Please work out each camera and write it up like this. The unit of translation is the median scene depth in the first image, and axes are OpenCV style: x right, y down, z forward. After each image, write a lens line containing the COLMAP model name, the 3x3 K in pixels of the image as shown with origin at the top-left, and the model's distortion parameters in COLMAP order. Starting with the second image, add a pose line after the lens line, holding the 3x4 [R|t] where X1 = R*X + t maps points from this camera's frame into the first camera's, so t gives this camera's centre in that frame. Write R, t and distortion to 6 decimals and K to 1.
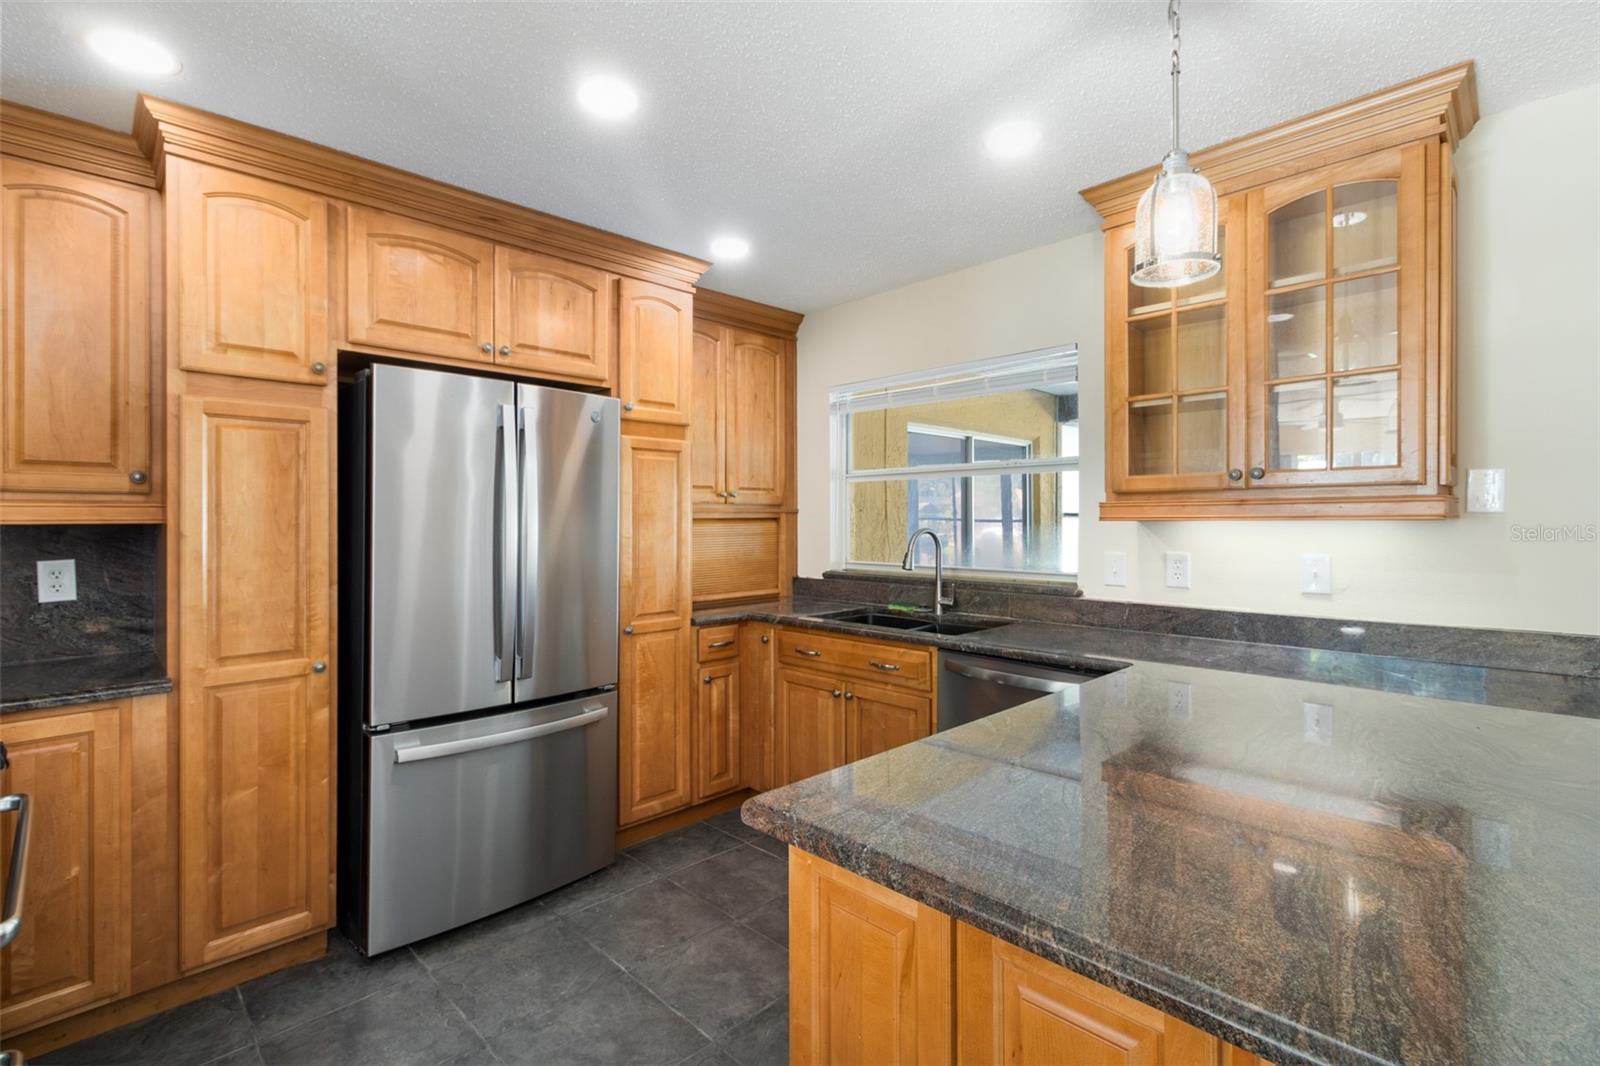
lens RADIAL K [[735.6, 0, 801.1], [0, 735.6, 521.6], [0, 0, 1]] dist [-0.003203, 0.000577]
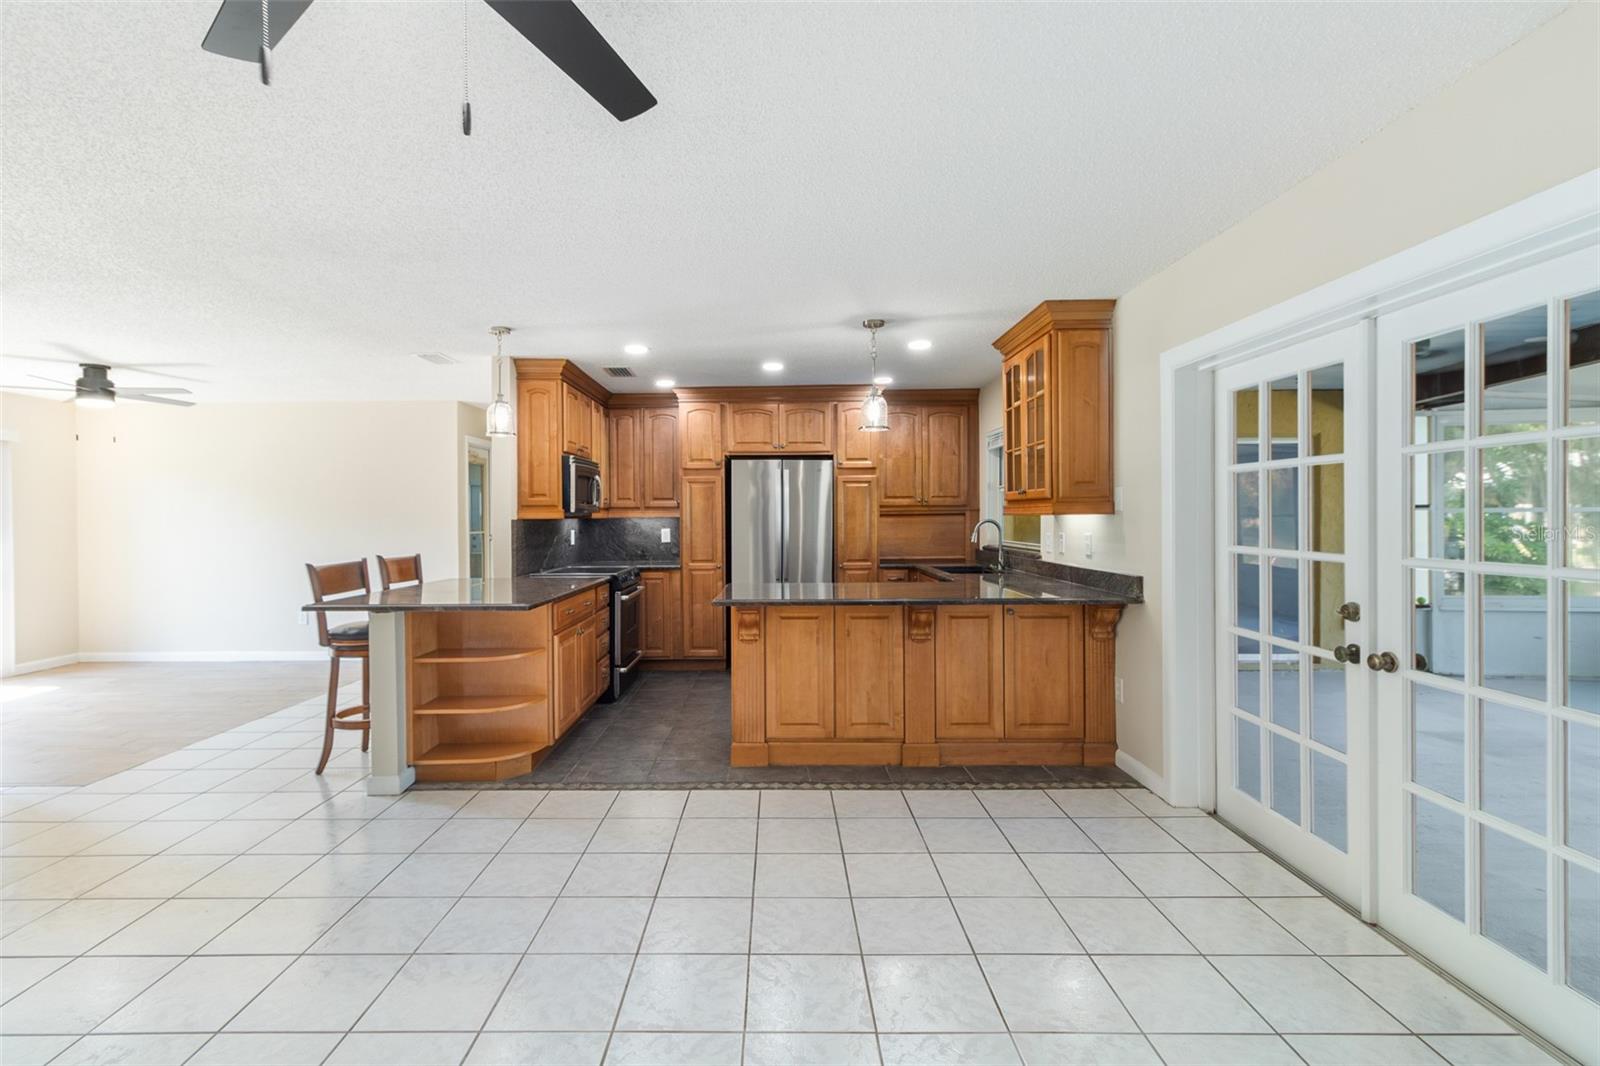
lens RADIAL K [[735.6, 0, 796.6], [0, 735.6, 522.2], [0, 0, 1]] dist [-0.003203, 0.000577]
pose [[0.713588, 0.006547, -0.700535, 1.210772], [0.002834, 0.999921, 0.012231, -0.008618], [0.700560, -0.010714, 0.713513, -0.645997]]
